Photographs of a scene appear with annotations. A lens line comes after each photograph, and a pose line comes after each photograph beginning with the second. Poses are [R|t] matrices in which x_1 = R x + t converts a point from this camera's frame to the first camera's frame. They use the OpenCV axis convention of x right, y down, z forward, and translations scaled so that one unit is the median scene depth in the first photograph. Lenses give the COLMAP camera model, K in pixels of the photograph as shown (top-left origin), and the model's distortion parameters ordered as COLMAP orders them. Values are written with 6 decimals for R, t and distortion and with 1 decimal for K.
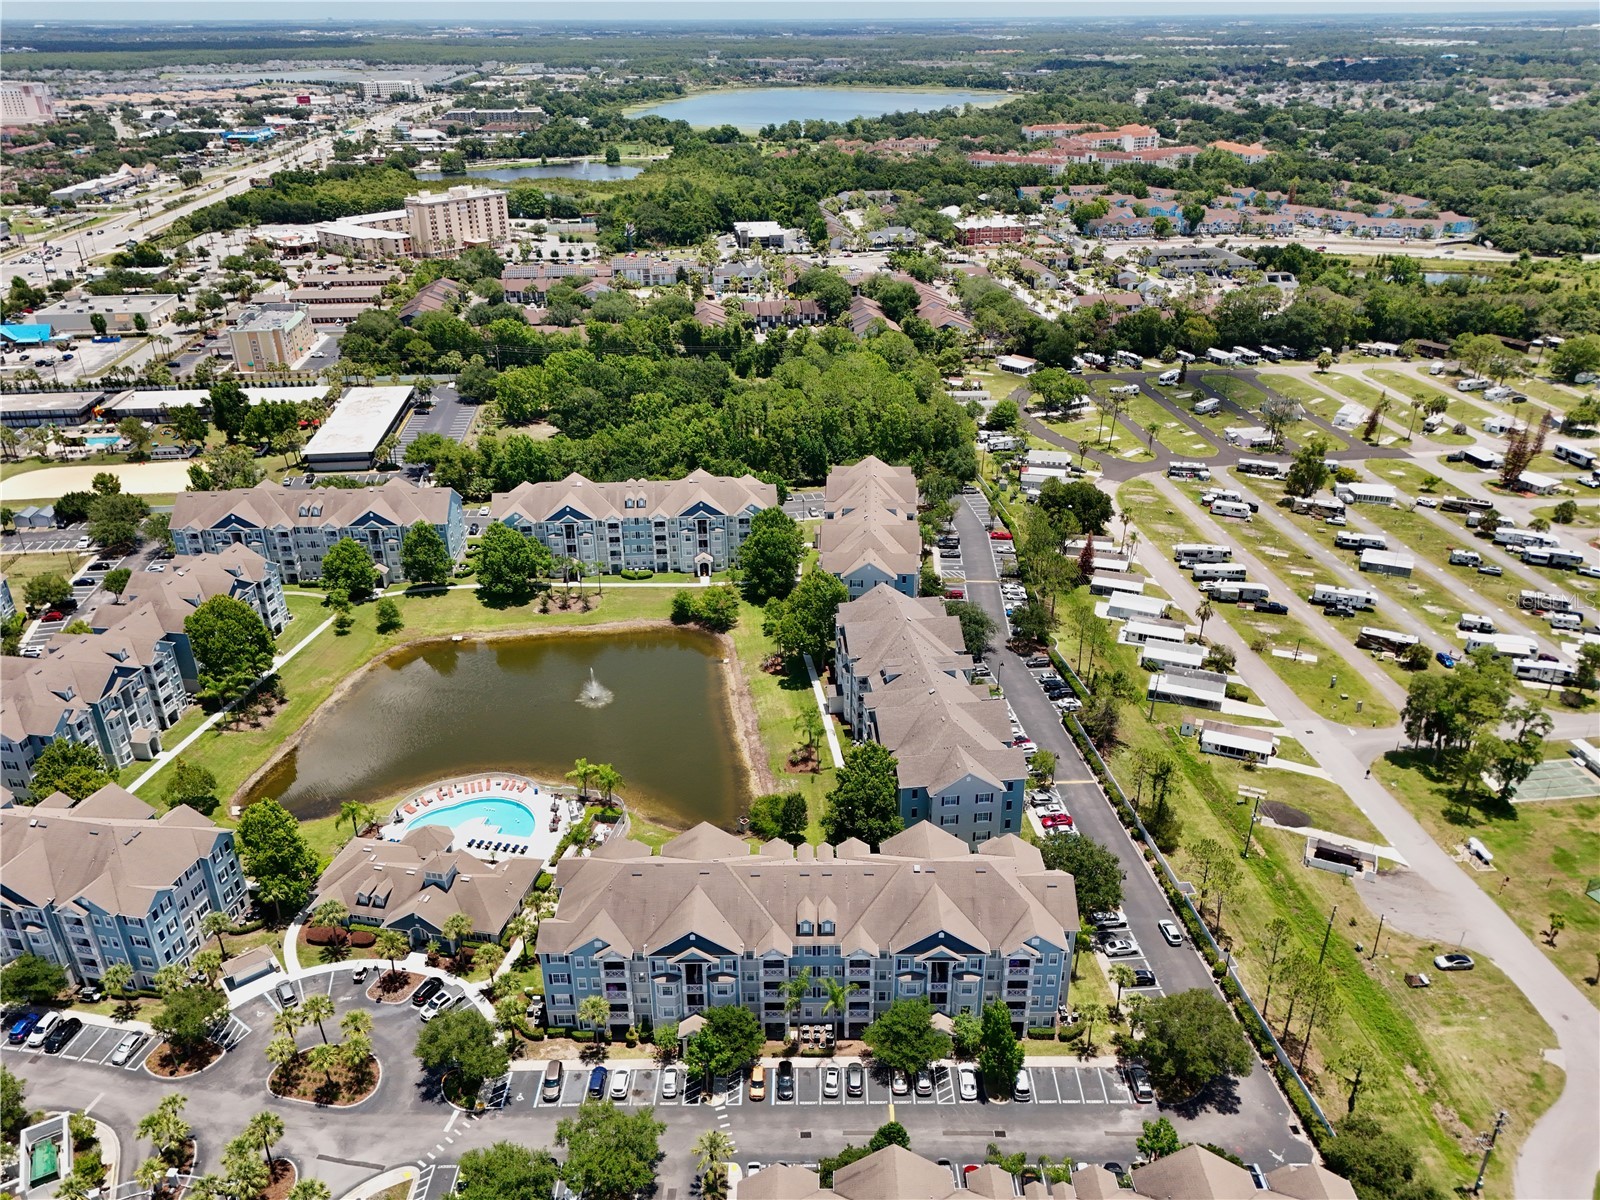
lens RADIAL K [[1179.9, 0, 803.8], [0, 1179.9, 610.2], [0, 0, 1]] dist [0.066309, -0.059767]
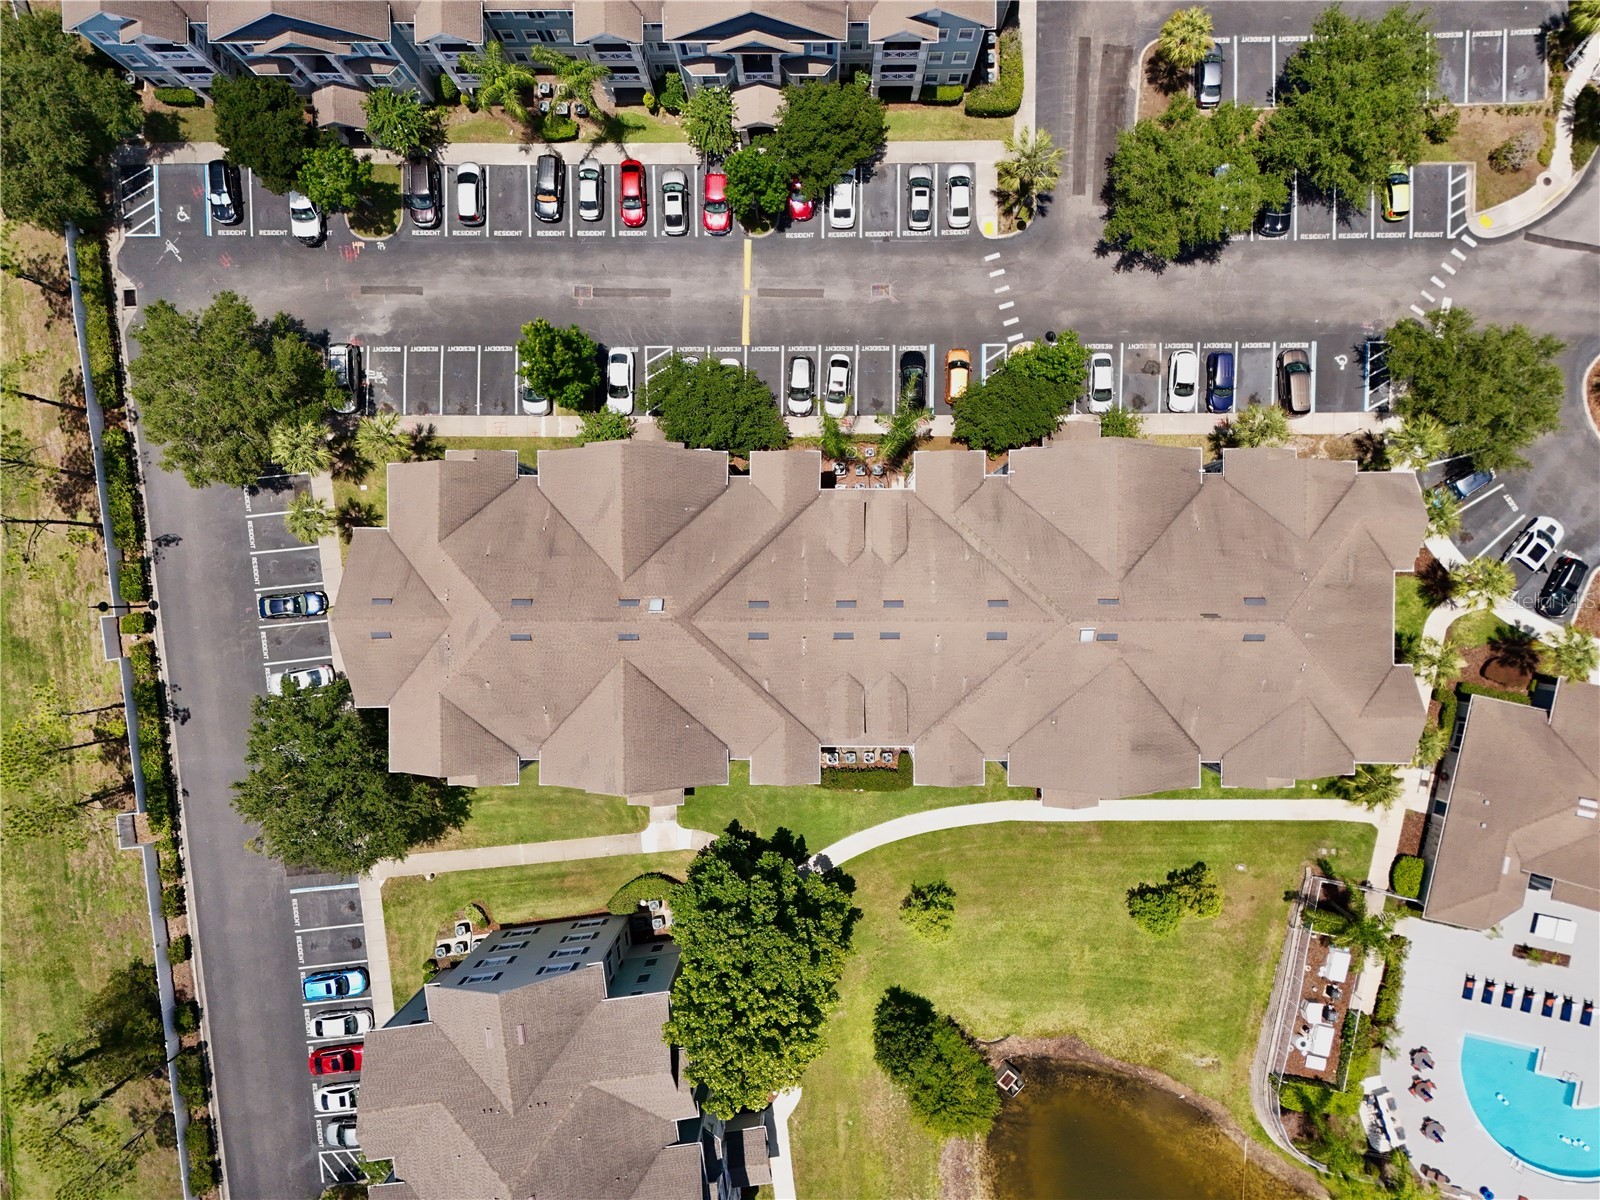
lens RADIAL K [[1179.9, 0, 803.8], [0, 1179.9, 610.2], [0, 0, 1]] dist [0.066309, -0.059767]
pose [[-0.999726, -0.002784, 0.023226, 0.018023], [0.021892, -0.461208, 0.887022, -0.139481], [0.008243, 0.887288, 0.461142, 0.553453]]
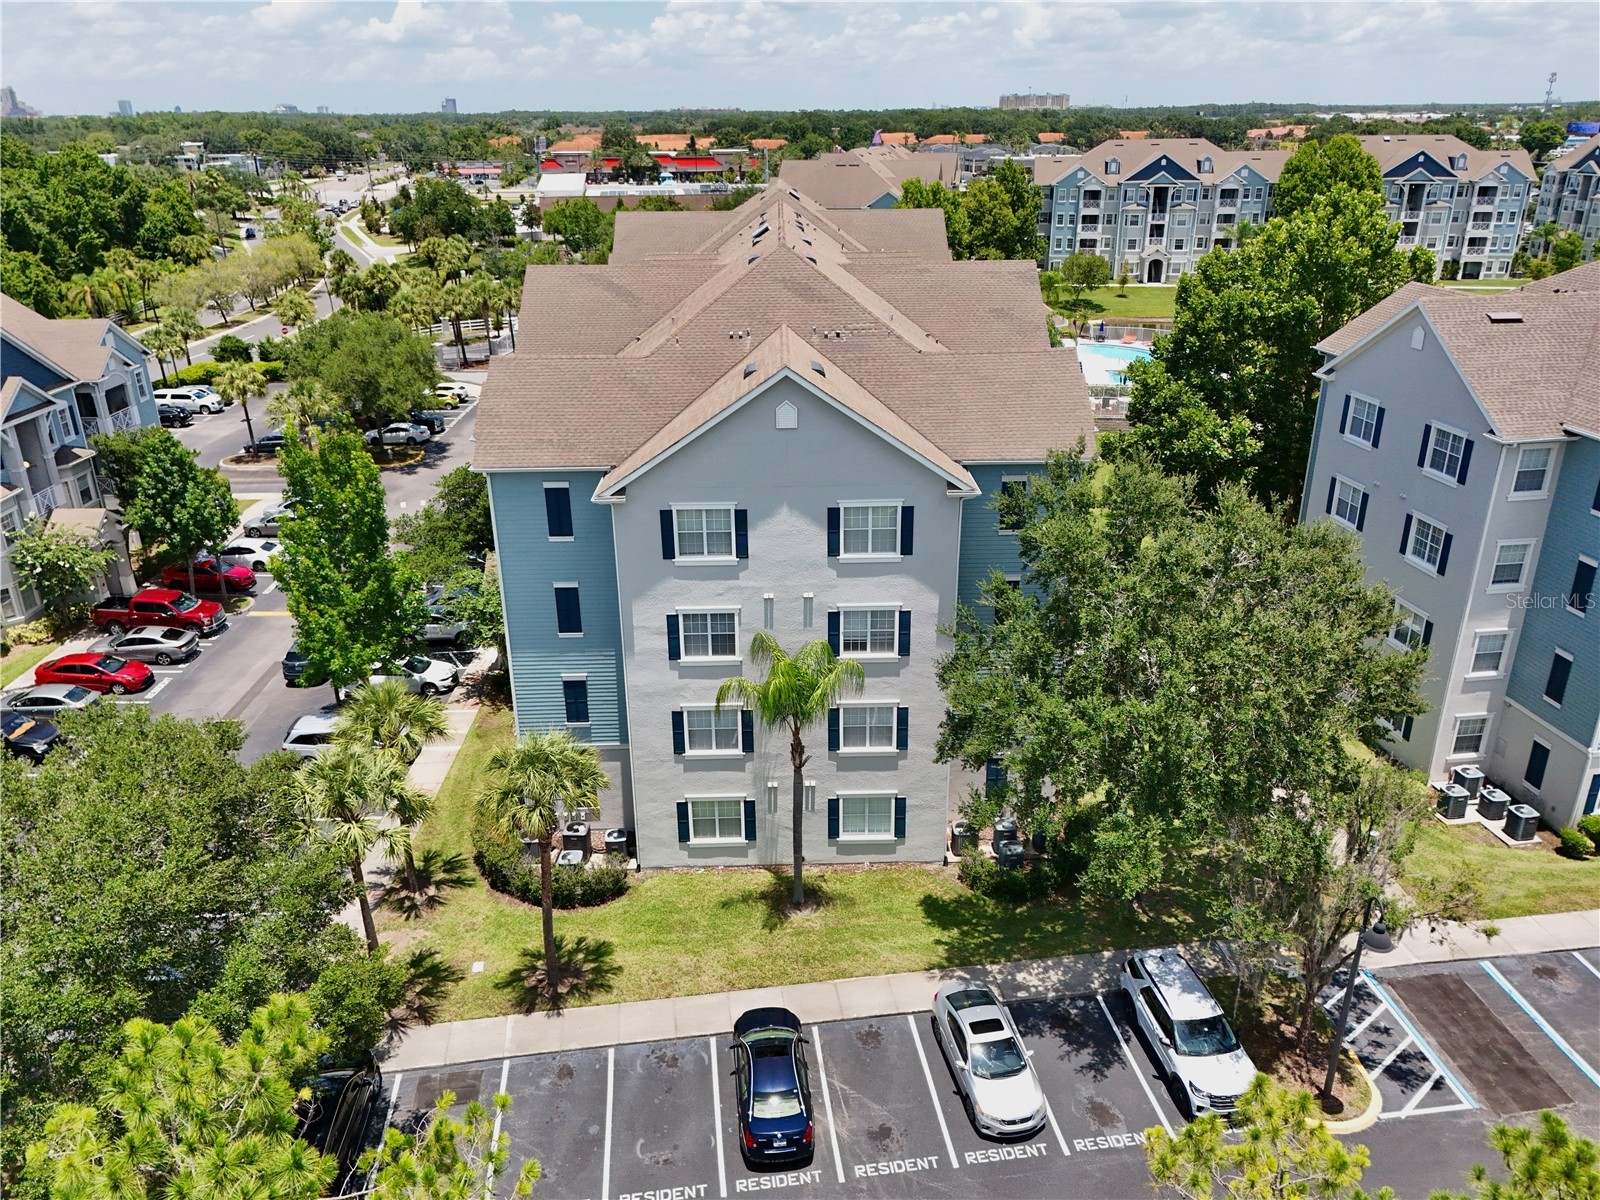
lens RADIAL K [[1179.9, 0, 803.8], [0, 1179.9, 610.2], [0, 0, 1]] dist [0.066309, -0.059767]
pose [[0.016960, 0.389281, -0.920963, 0.319867], [-0.440264, 0.829901, 0.342682, 0.130835], [0.897708, 0.399655, 0.185461, 0.698216]]
